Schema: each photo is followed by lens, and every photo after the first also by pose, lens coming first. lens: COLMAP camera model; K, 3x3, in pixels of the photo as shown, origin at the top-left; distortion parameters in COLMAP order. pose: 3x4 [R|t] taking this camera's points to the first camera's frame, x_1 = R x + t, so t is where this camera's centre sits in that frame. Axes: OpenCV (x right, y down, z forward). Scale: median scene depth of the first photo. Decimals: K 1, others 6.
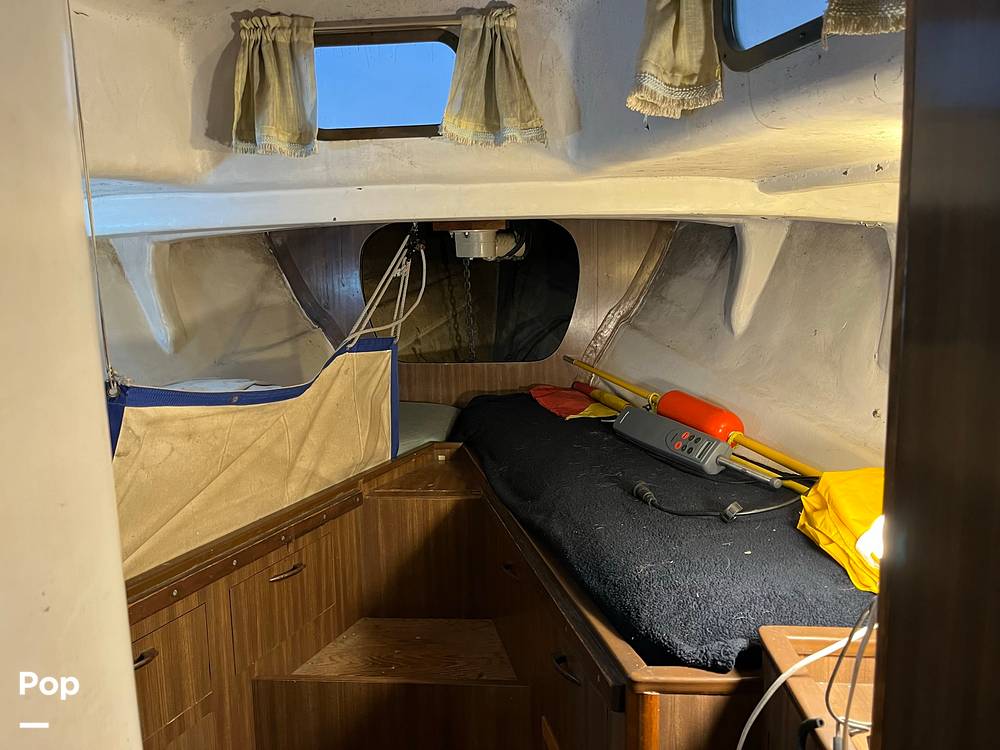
lens RADIAL K [[763.8, 0, 502.3], [0, 763.8, 386.6], [0, 0, 1]] dist [0.054849, -0.001542]
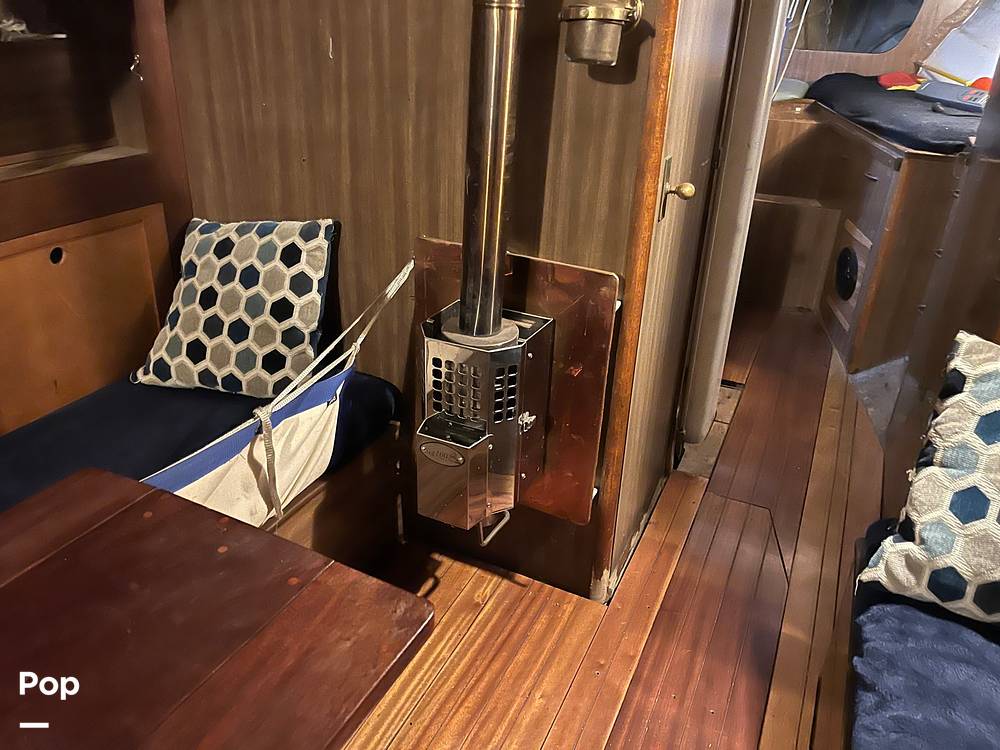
lens RADIAL K [[749.7, 0, 500.0], [0, 749.7, 375.0], [0, 0, 1]] dist [0.060306, -0.085079]
pose [[0.928757, 0.211616, -0.304349, -0.052229], [-0.107803, 0.939745, 0.324436, 0.149586], [0.354667, -0.268512, 0.895607, -0.640356]]
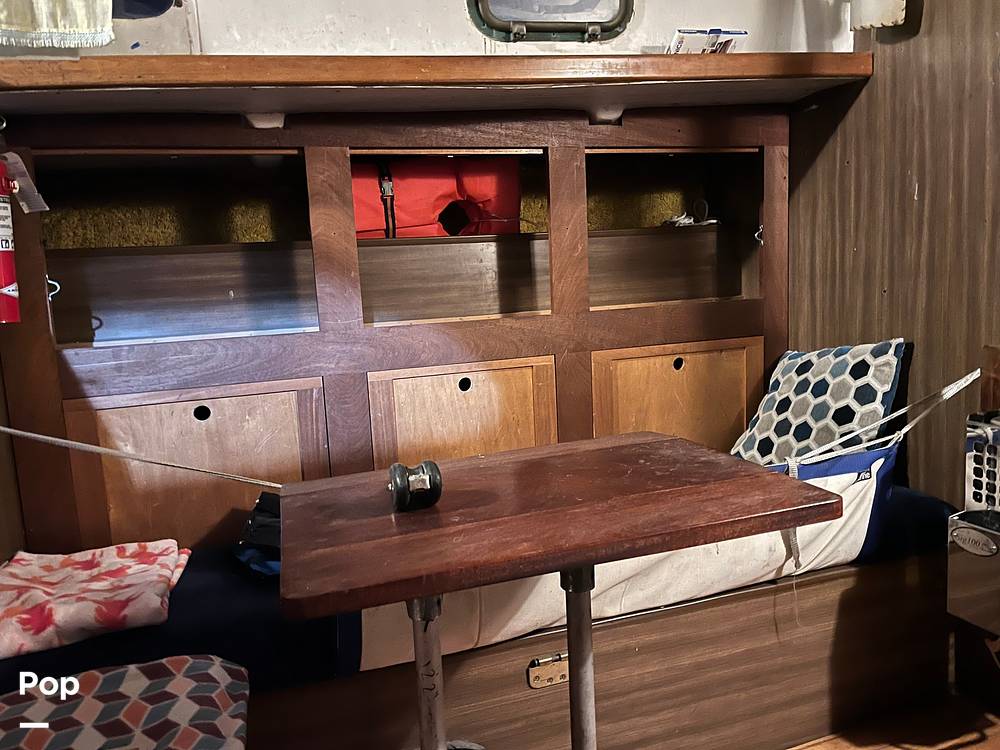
lens RADIAL K [[749.7, 0, 500.0], [0, 749.7, 375.0], [0, 0, 1]] dist [0.060306, -0.085079]
pose [[0.373450, 0.114265, -0.920586, 0.096850], [-0.085030, 0.992423, 0.088688, 0.248373], [0.923745, 0.045157, 0.380337, -0.689721]]
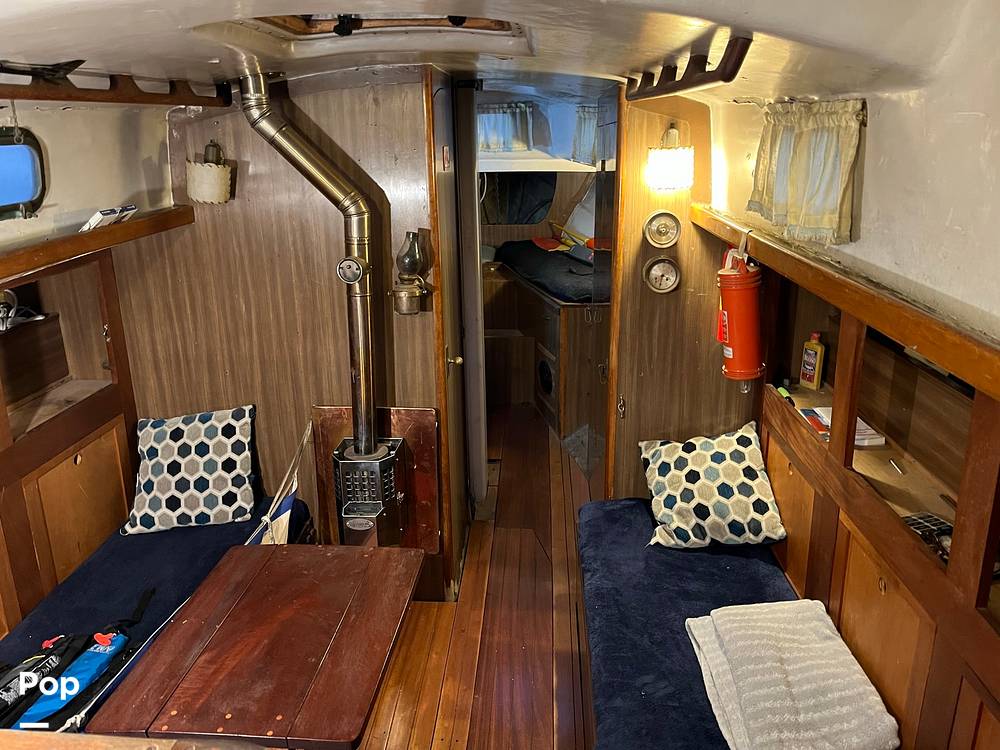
lens RADIAL K [[764.4, 0, 502.3], [0, 764.4, 389.2], [0, 0, 1]] dist [0.050892, -0.004143]
pose [[0.999832, 0.005059, 0.017618, -0.077850], [-0.008119, 0.983957, 0.178220, 0.037447], [-0.016434, -0.178333, 0.983833, -1.119556]]
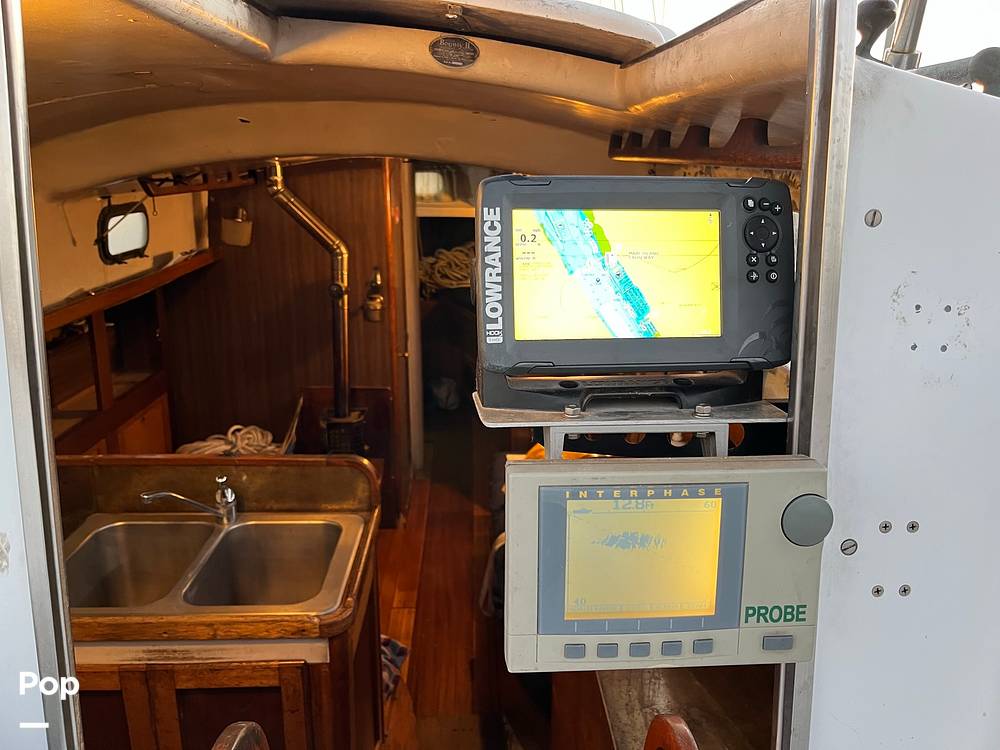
lens RADIAL K [[763.8, 0, 502.3], [0, 763.8, 386.6], [0, 0, 1]] dist [0.054849, -0.001542]
pose [[0.993763, -0.002375, 0.111488, -0.099276], [-0.013428, 0.989950, 0.140780, 0.033889], [-0.110702, -0.141399, 0.983744, -1.589210]]
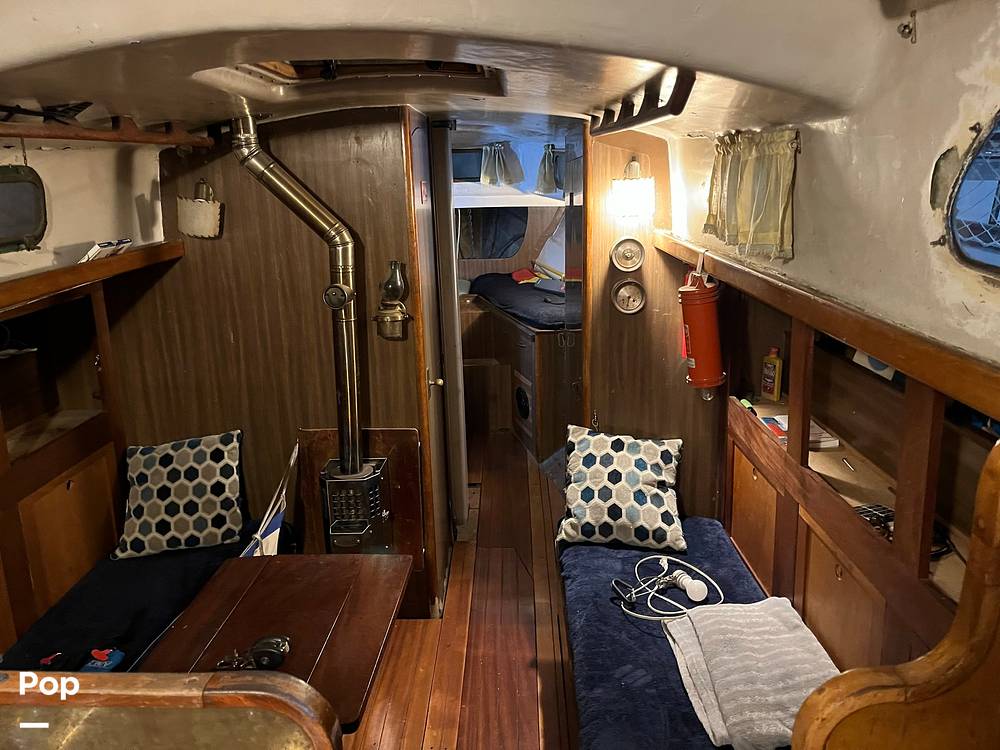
lens RADIAL K [[763.8, 0, 502.3], [0, 763.8, 386.6], [0, 0, 1]] dist [0.054849, -0.001542]
pose [[0.998646, -0.016754, 0.049256, -0.083284], [0.010403, 0.991915, 0.126476, 0.054129], [-0.050977, -0.125792, 0.990746, -1.171472]]
